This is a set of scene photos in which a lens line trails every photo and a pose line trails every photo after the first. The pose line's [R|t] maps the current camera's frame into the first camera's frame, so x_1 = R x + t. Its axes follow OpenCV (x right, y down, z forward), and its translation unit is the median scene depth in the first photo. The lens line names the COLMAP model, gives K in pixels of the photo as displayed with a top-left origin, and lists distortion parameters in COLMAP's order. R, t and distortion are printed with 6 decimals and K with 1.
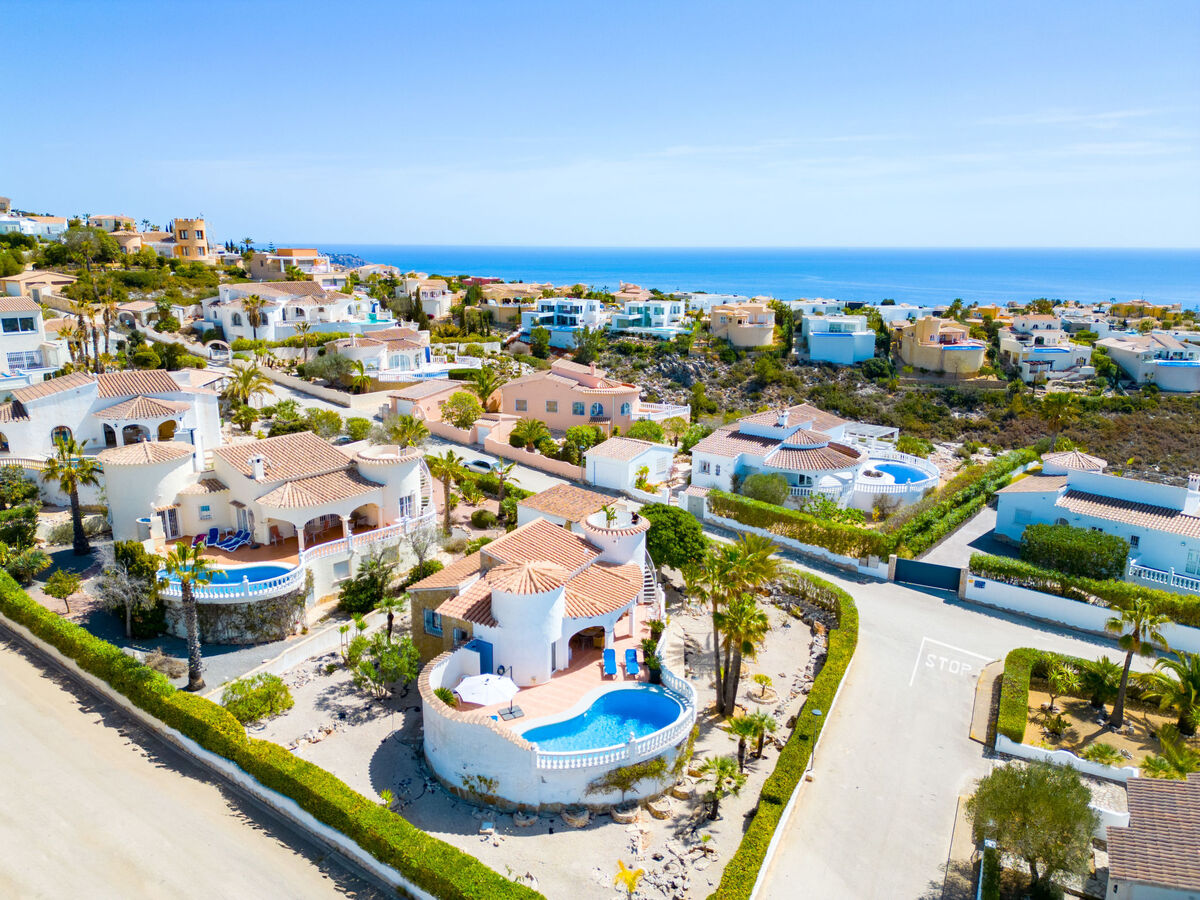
lens RADIAL K [[848.9, 0, 598.2], [0, 848.9, 450.7], [0, 0, 1]] dist [0.038599, 0.005340]
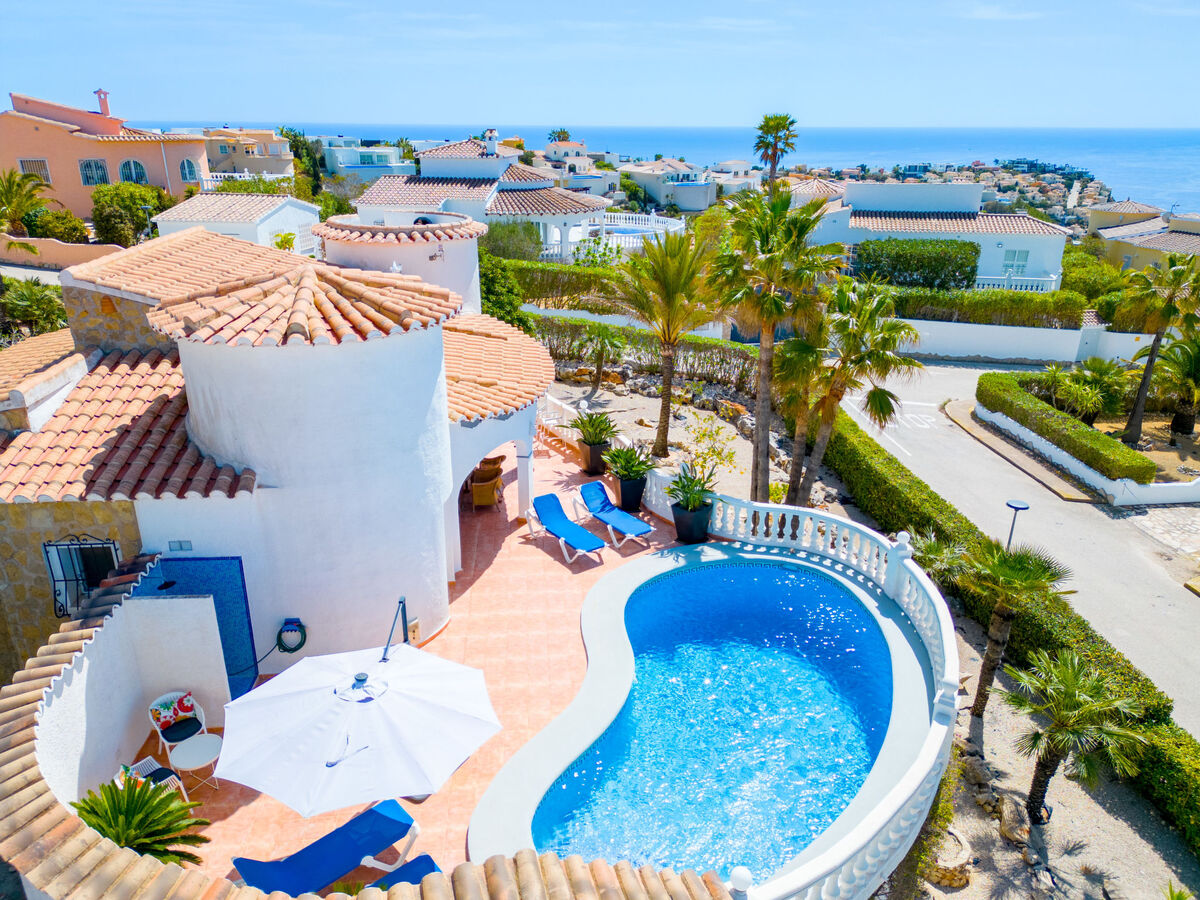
lens RADIAL K [[848.9, 0, 596.3], [0, 848.9, 457.2], [0, 0, 1]] dist [0.038599, 0.005340]
pose [[0.830499, -0.202388, 0.518951, -0.108143], [0.133396, 0.976810, 0.167472, 0.107040], [-0.540811, -0.069859, 0.838238, 0.458979]]
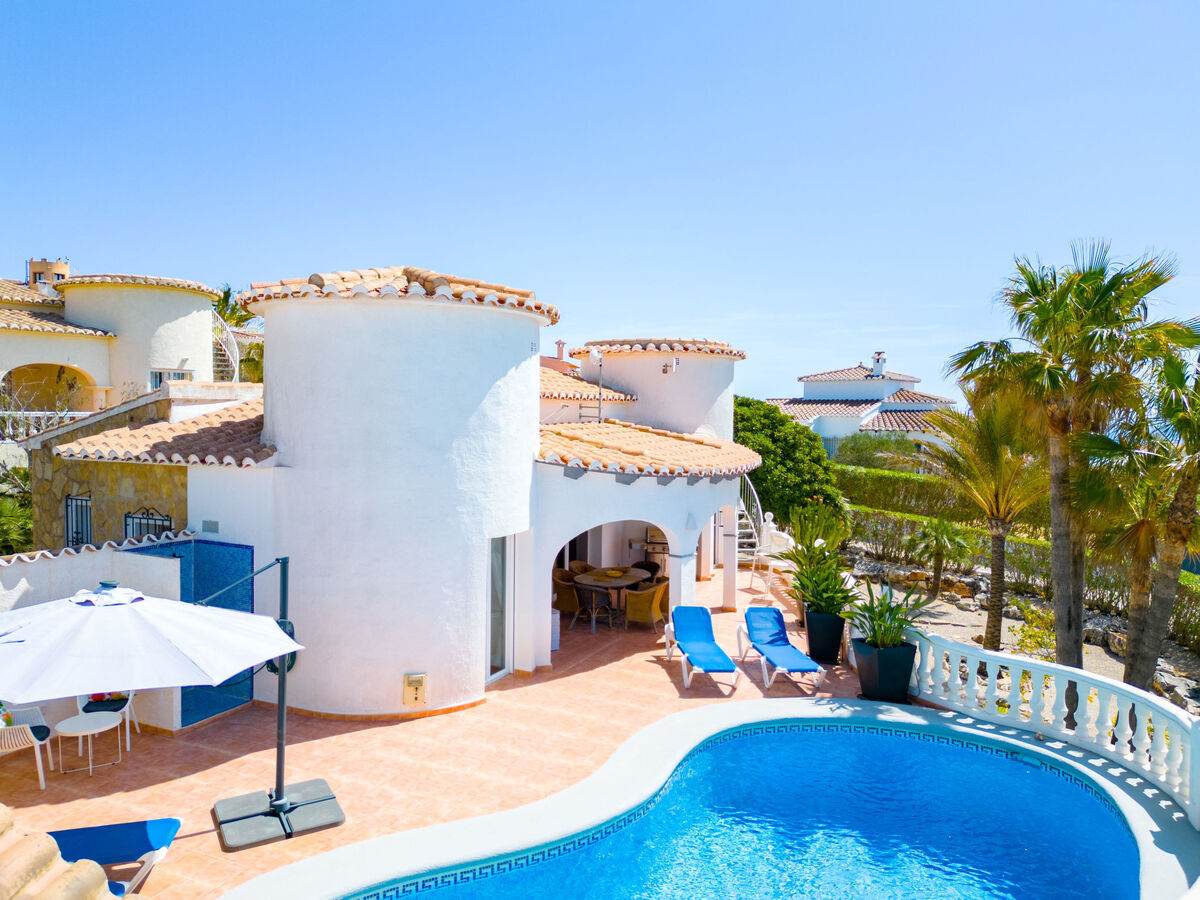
lens RADIAL K [[848.9, 0, 599.6], [0, 848.9, 438.8], [0, 0, 1]] dist [0.038599, 0.005340]
pose [[0.997914, 0.007736, 0.064093, -0.025156], [0.006357, 0.976196, -0.216797, 0.163677], [-0.064245, 0.216752, 0.974110, 0.480758]]
